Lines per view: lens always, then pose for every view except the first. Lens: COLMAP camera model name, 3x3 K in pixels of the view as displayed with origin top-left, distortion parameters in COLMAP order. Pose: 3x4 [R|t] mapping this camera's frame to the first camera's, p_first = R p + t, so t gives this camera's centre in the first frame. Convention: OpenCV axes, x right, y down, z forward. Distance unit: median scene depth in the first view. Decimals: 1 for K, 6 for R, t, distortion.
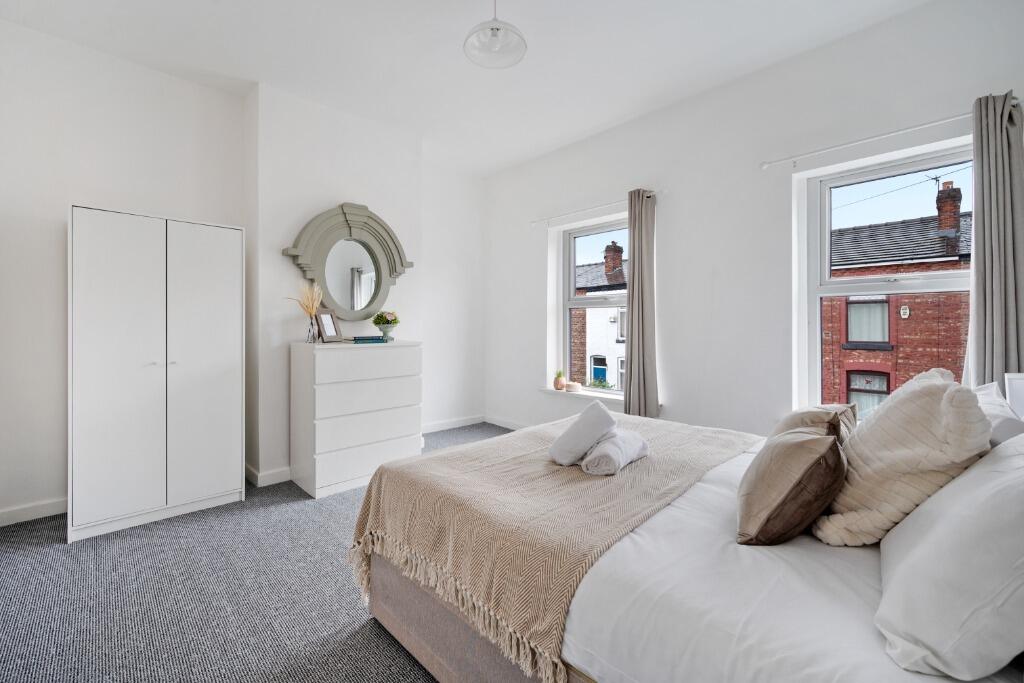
lens RADIAL K [[411.8, 0, 510.0], [0, 411.8, 334.7], [0, 0, 1]] dist [-0.000173, 0.000188]
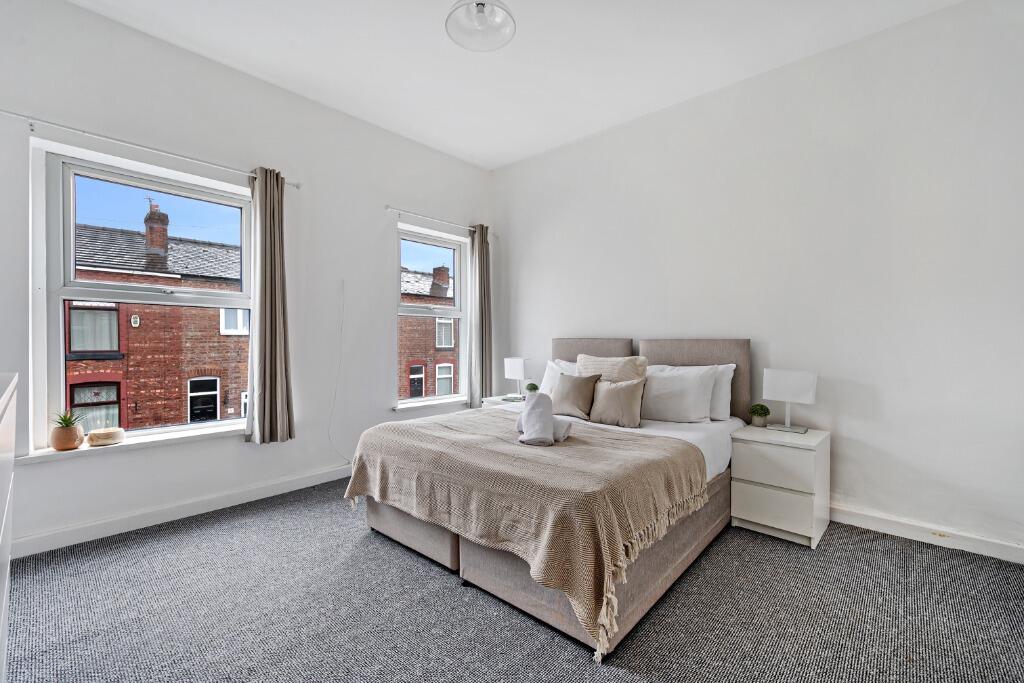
lens RADIAL K [[411.8, 0, 510.0], [0, 411.8, 334.7], [0, 0, 1]] dist [-0.000173, 0.000188]
pose [[-0.028700, 0.008694, 0.999550, -0.095086], [0.012066, 0.999892, -0.008350, -0.000827], [-0.999515, 0.011821, -0.028802, 0.095042]]
